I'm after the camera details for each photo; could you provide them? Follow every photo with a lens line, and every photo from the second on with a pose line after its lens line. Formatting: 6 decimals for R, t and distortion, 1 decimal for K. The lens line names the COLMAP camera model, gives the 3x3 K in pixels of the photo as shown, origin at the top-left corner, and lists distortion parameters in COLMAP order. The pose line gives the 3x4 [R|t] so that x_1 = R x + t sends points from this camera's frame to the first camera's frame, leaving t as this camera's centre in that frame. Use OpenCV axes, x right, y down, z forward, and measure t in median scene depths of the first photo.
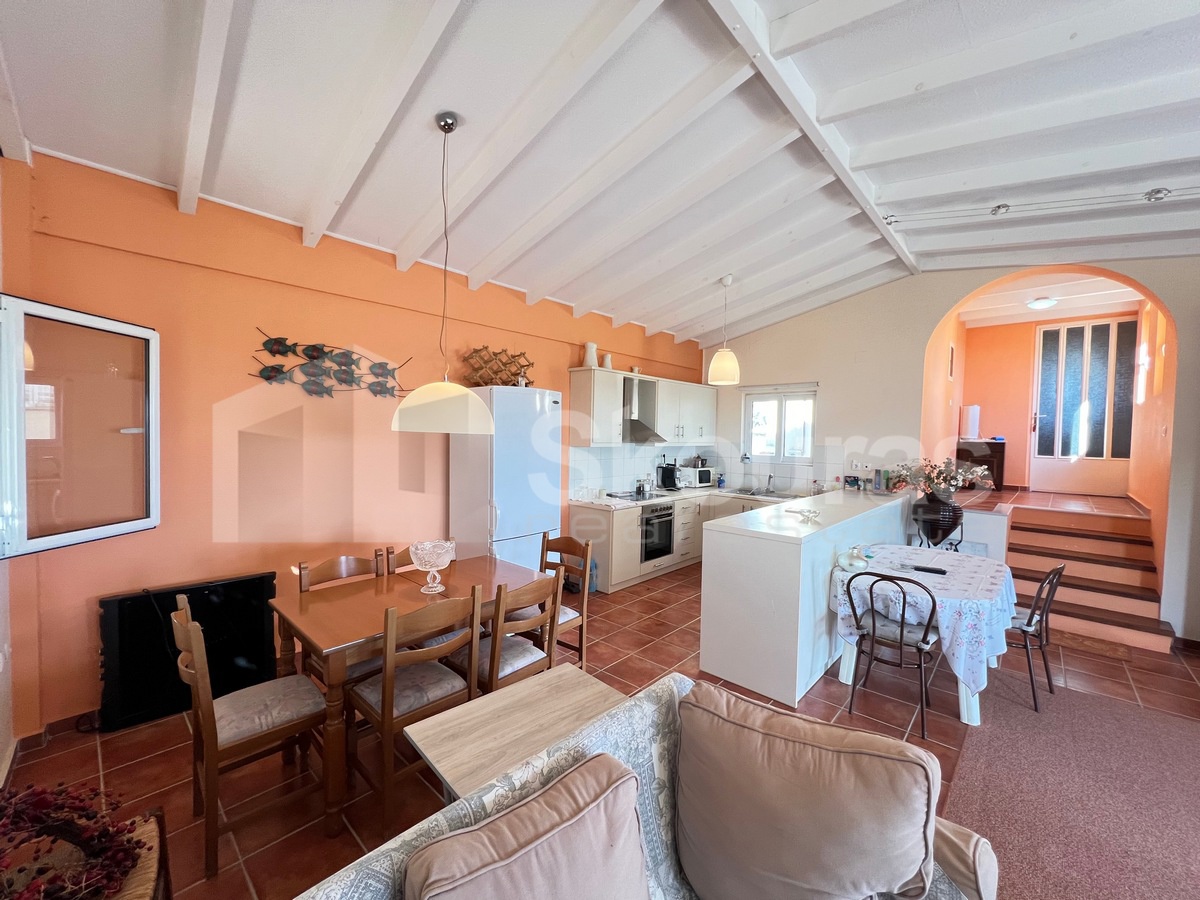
lens RADIAL K [[480.4, 0, 601.4], [0, 480.4, 449.2], [0, 0, 1]] dist [-0.003591, 0.000836]
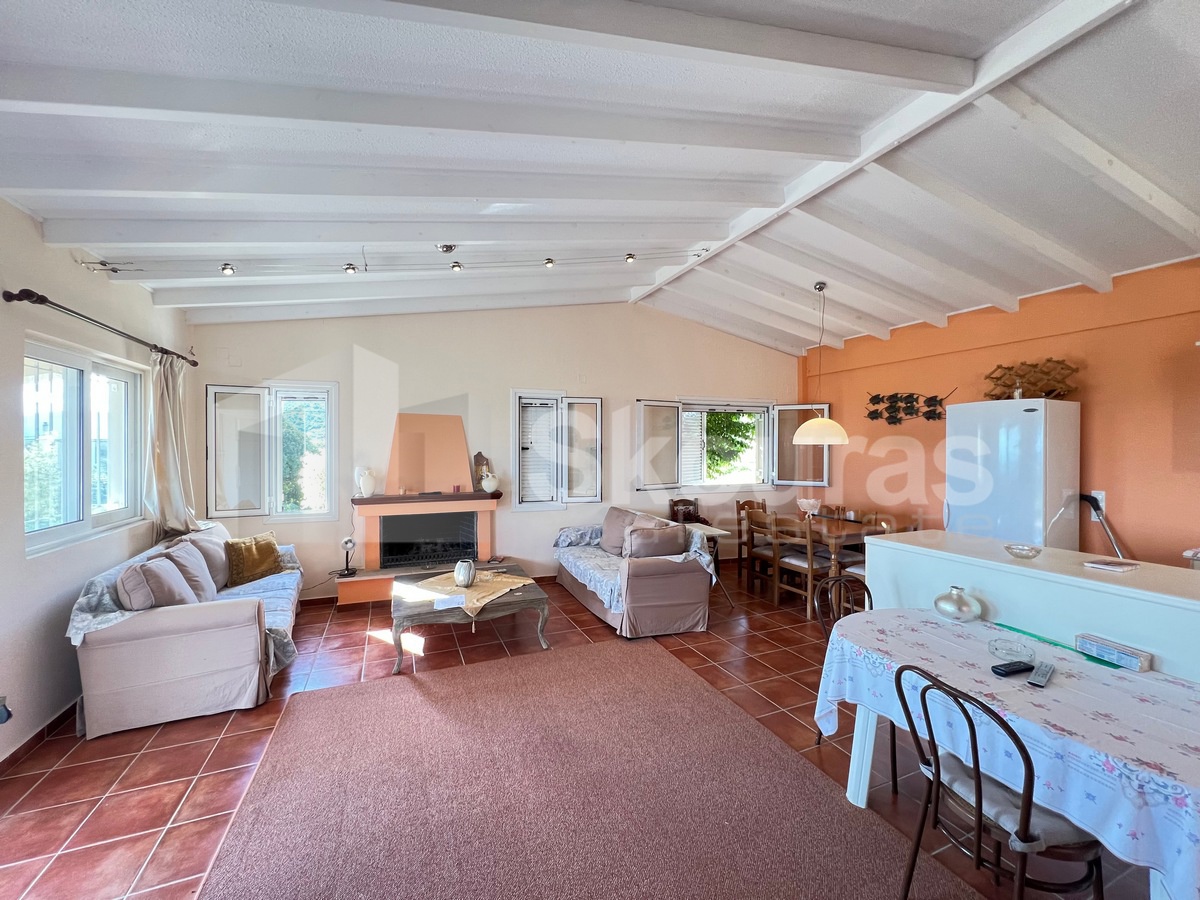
lens RADIAL K [[480.4, 0, 599.8], [0, 480.4, 449.8], [0, 0, 1]] dist [-0.003591, 0.000836]
pose [[-0.415049, -0.011813, -0.909722, 0.824777], [-0.035768, 0.999355, 0.003342, 0.006259], [0.909096, 0.033926, -0.415203, 0.458263]]
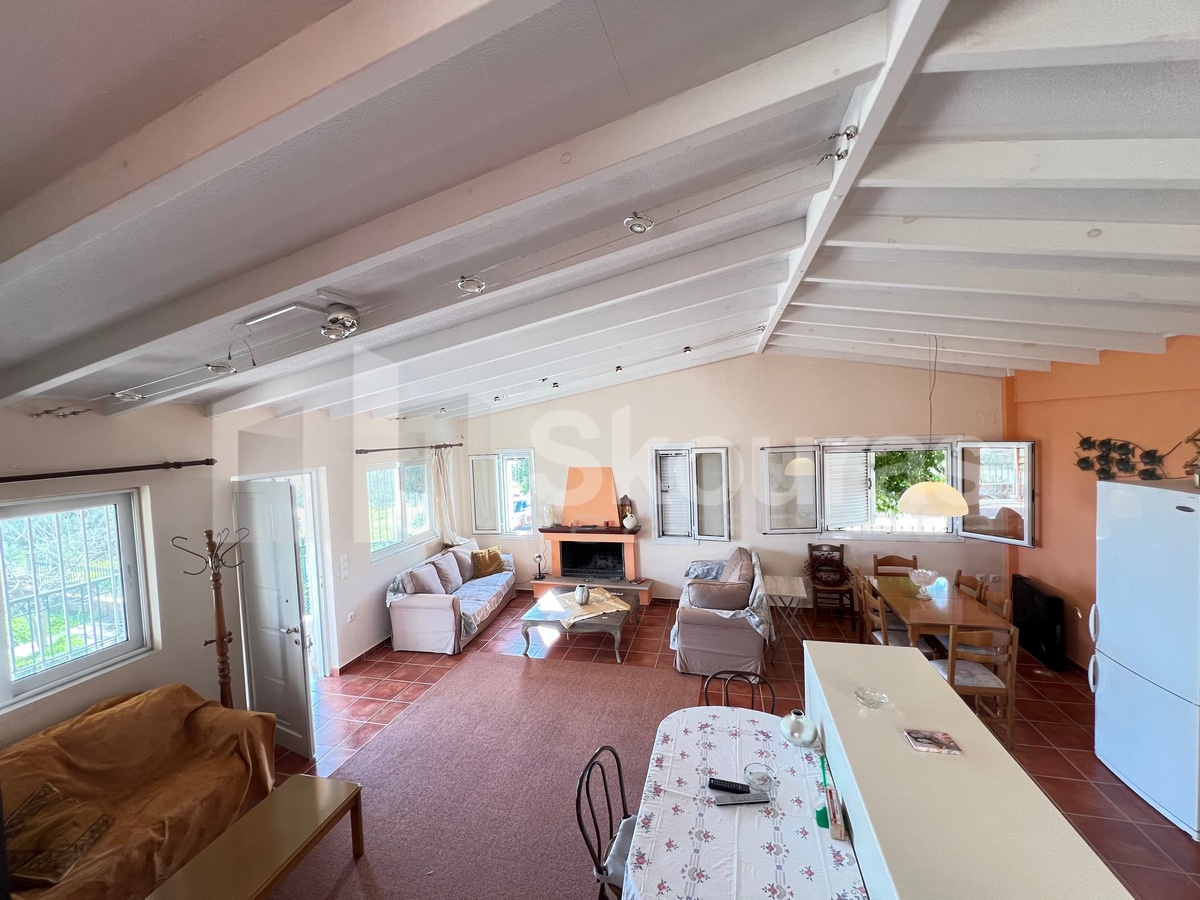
lens RADIAL K [[480.4, 0, 599.5], [0, 480.4, 450.4], [0, 0, 1]] dist [-0.003591, 0.000836]
pose [[-0.881864, 0.037826, -0.469984, 0.683898], [0.009947, 0.998048, 0.061661, -0.166843], [0.471399, 0.049702, -0.880519, 0.881691]]
